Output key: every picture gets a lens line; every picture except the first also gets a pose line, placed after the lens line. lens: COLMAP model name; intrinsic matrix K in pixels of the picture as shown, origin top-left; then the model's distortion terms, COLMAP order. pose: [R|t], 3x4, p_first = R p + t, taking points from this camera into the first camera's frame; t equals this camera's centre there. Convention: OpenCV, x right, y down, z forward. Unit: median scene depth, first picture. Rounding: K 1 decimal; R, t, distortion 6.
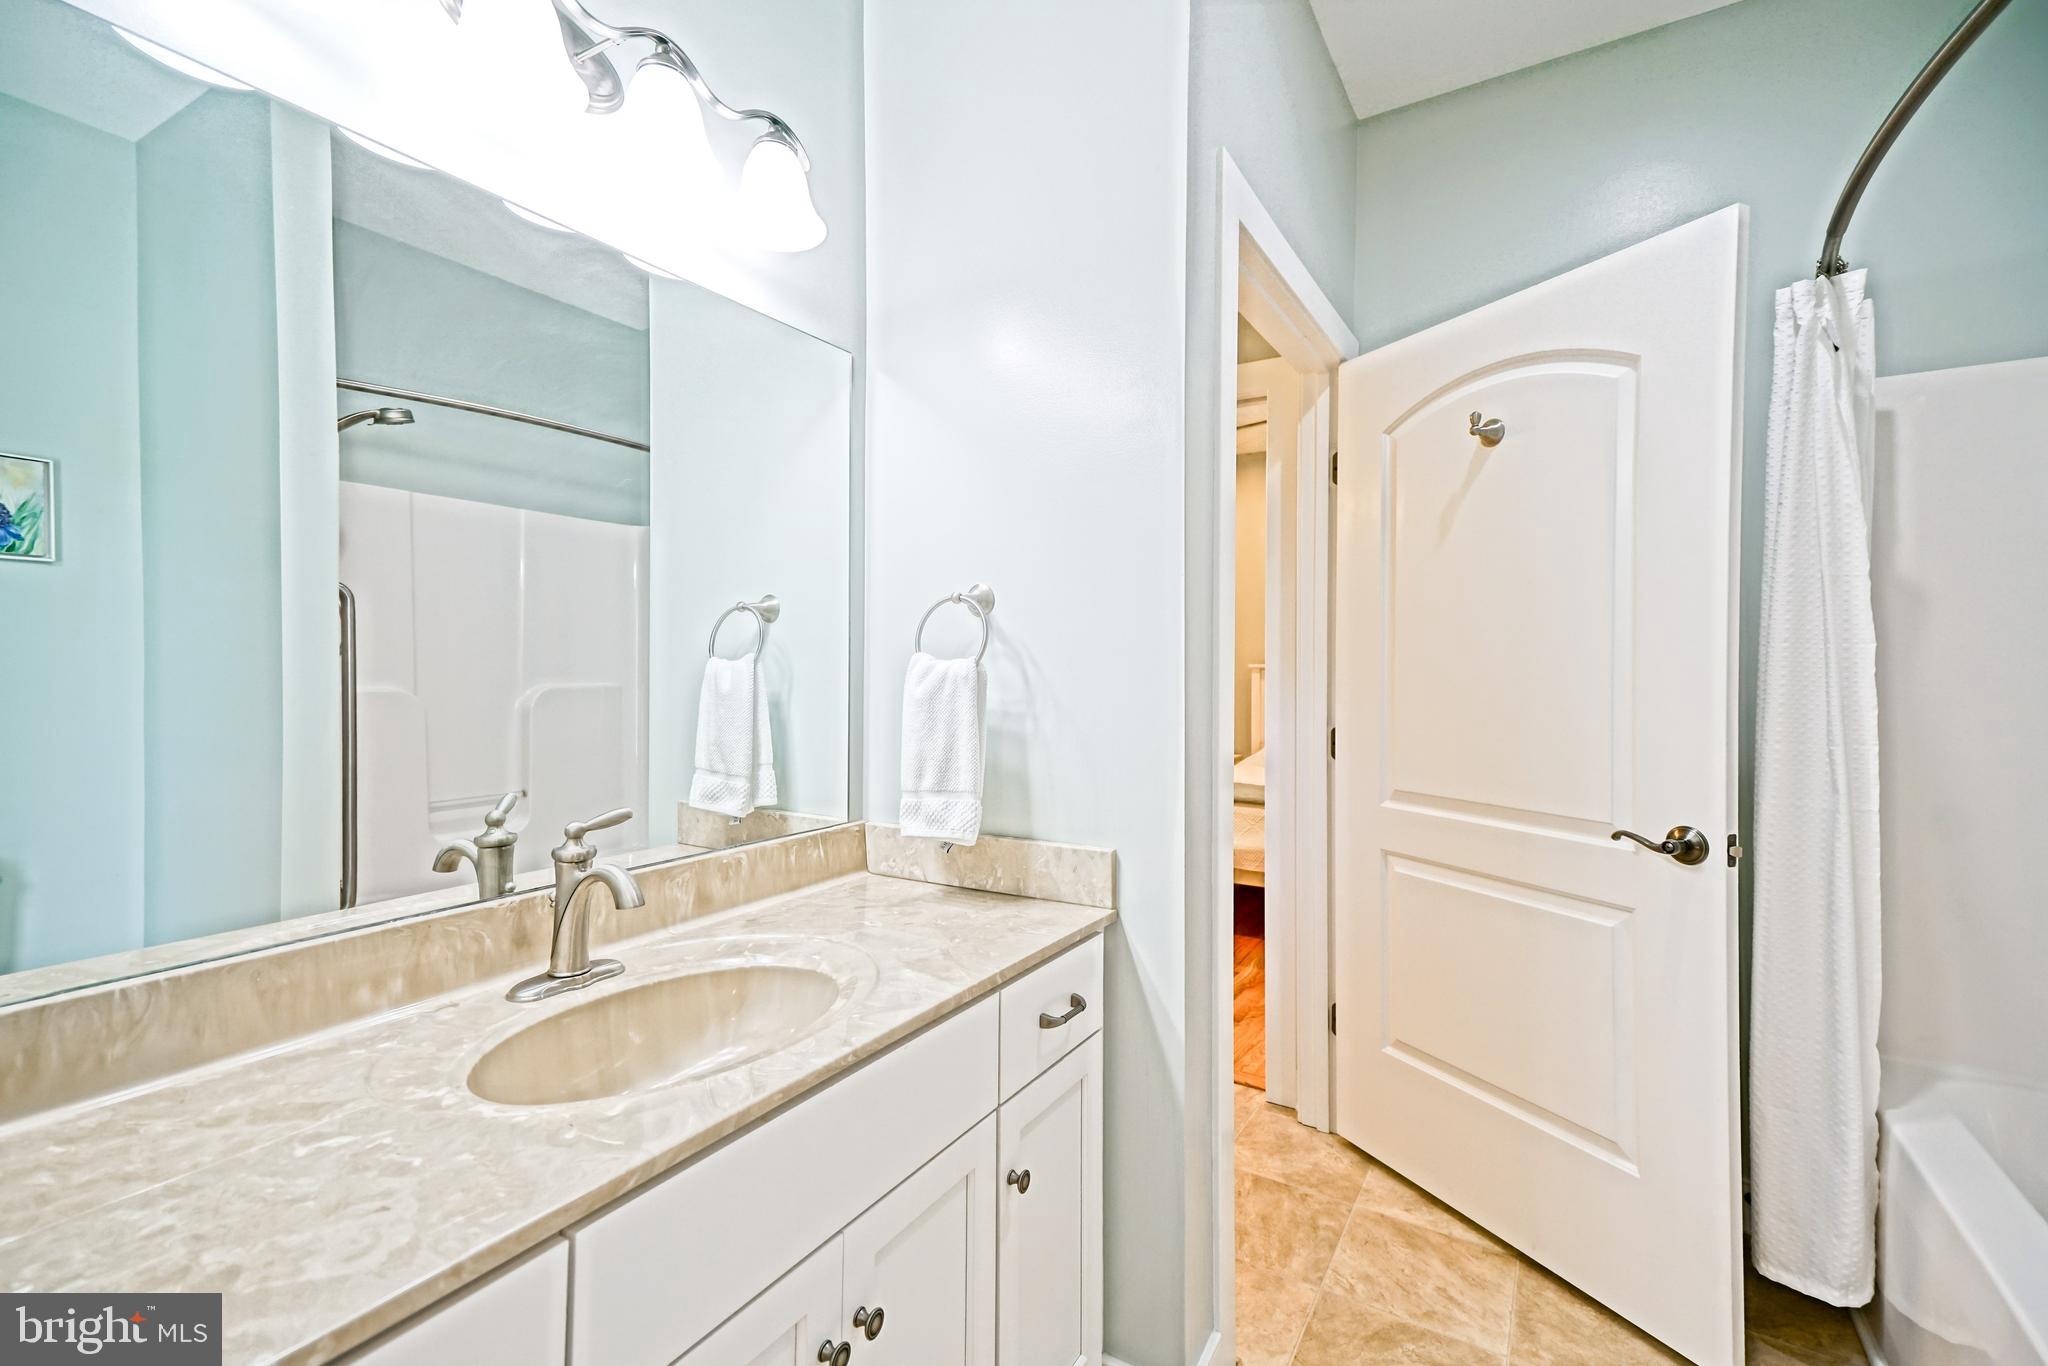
lens RADIAL K [[905.5, 0, 1030.3], [0, 905.5, 667.6], [0, 0, 1]] dist [0.039392, -0.005586]
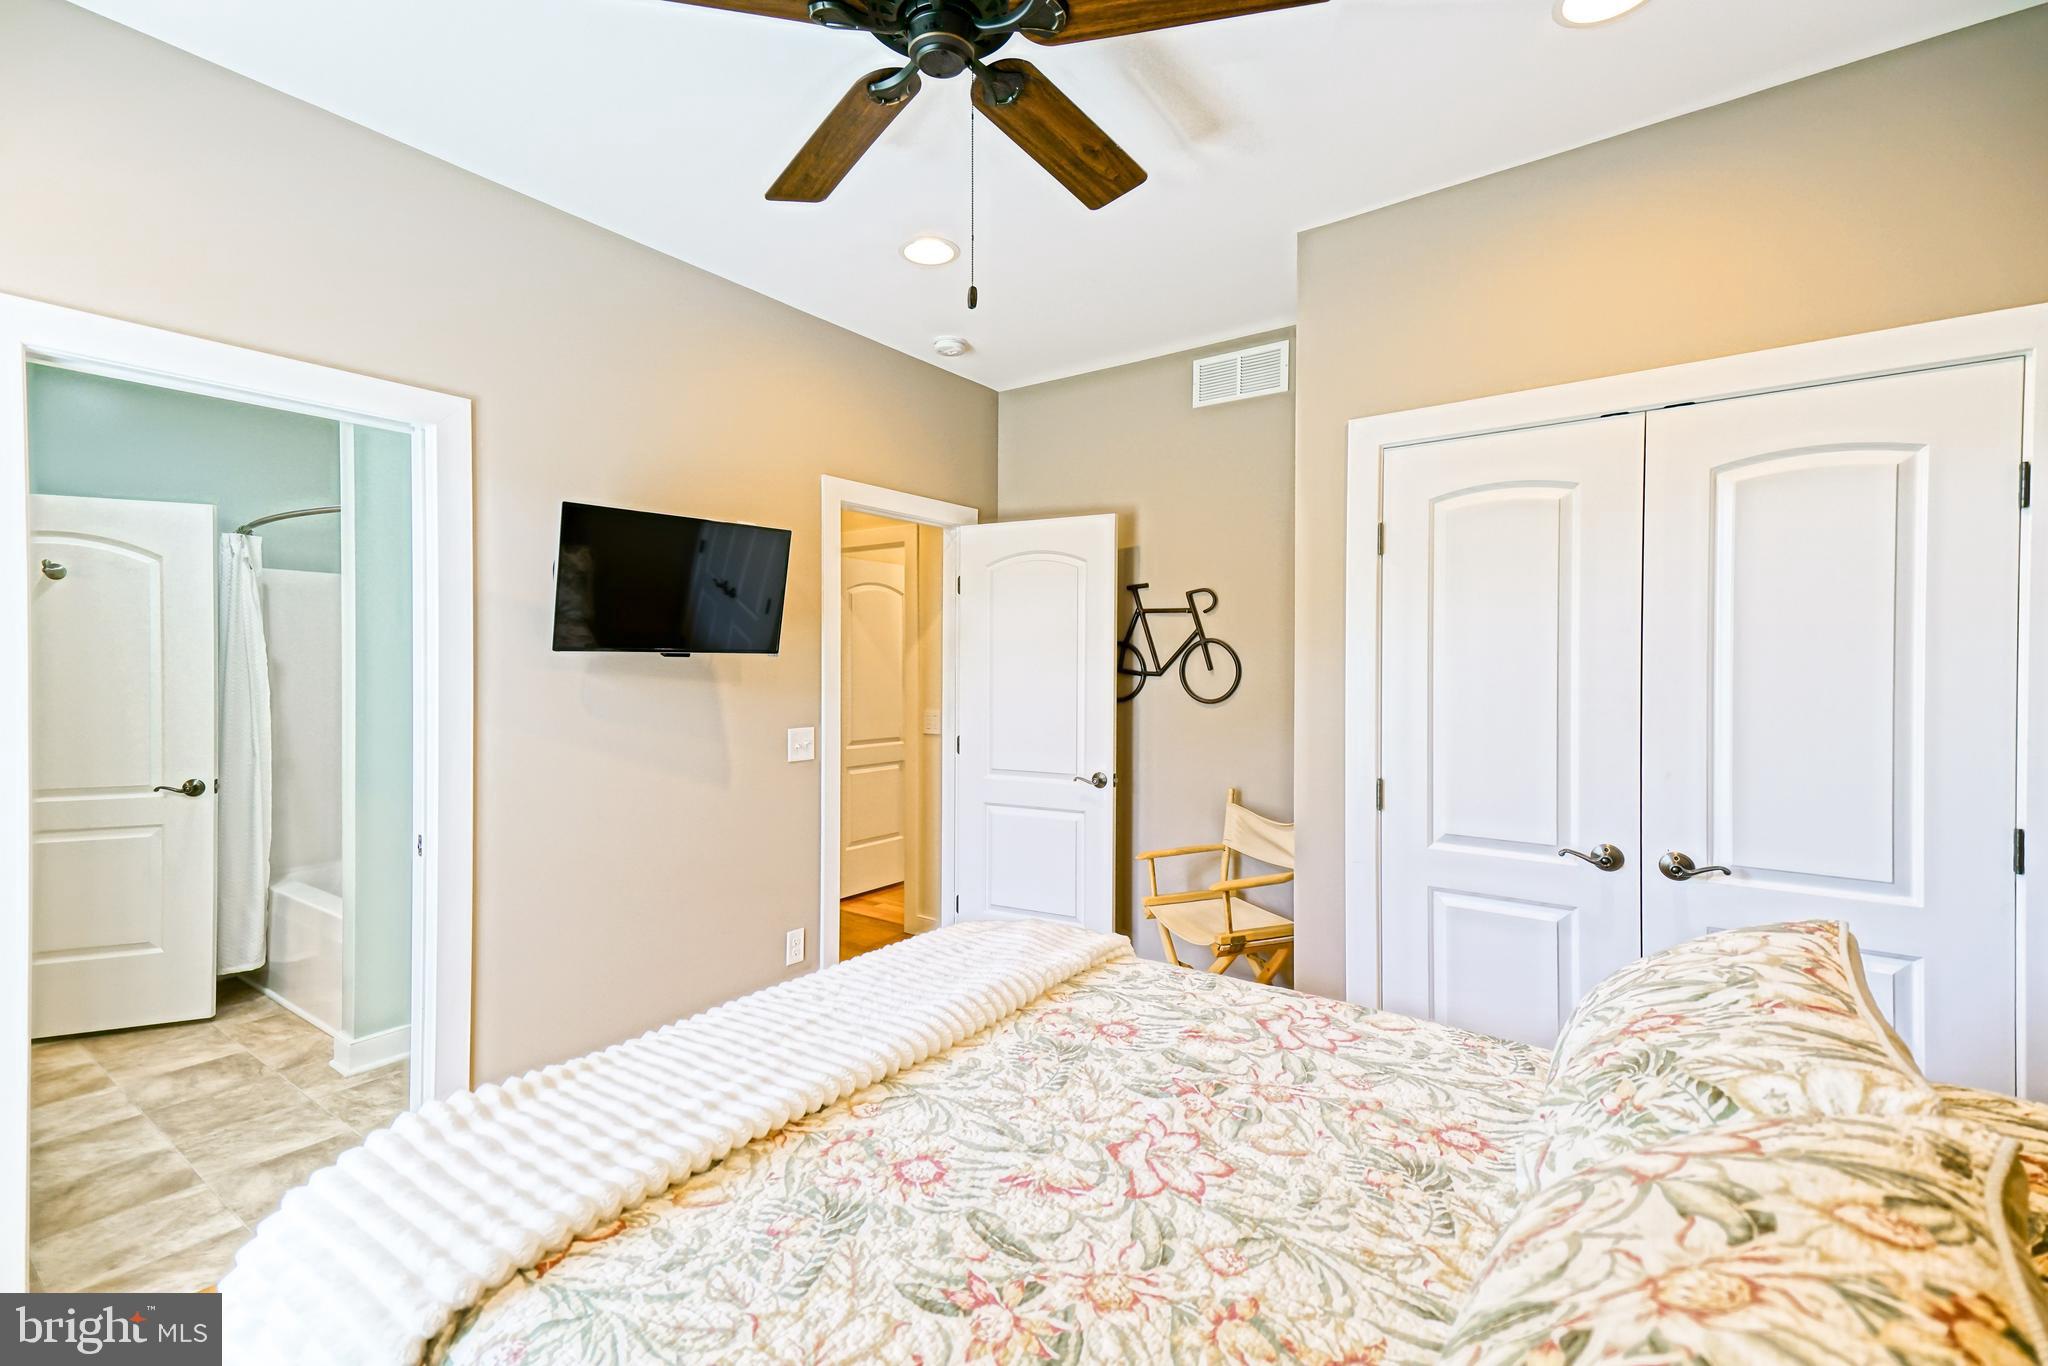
lens RADIAL K [[905.5, 0, 1013.4], [0, 905.5, 661.8], [0, 0, 1]] dist [0.039392, -0.005586]
pose [[0.092646, -0.003022, 0.995695, -1.305107], [0.004138, 0.999988, 0.002650, -0.105293], [-0.995691, 0.003874, 0.092657, -1.144678]]
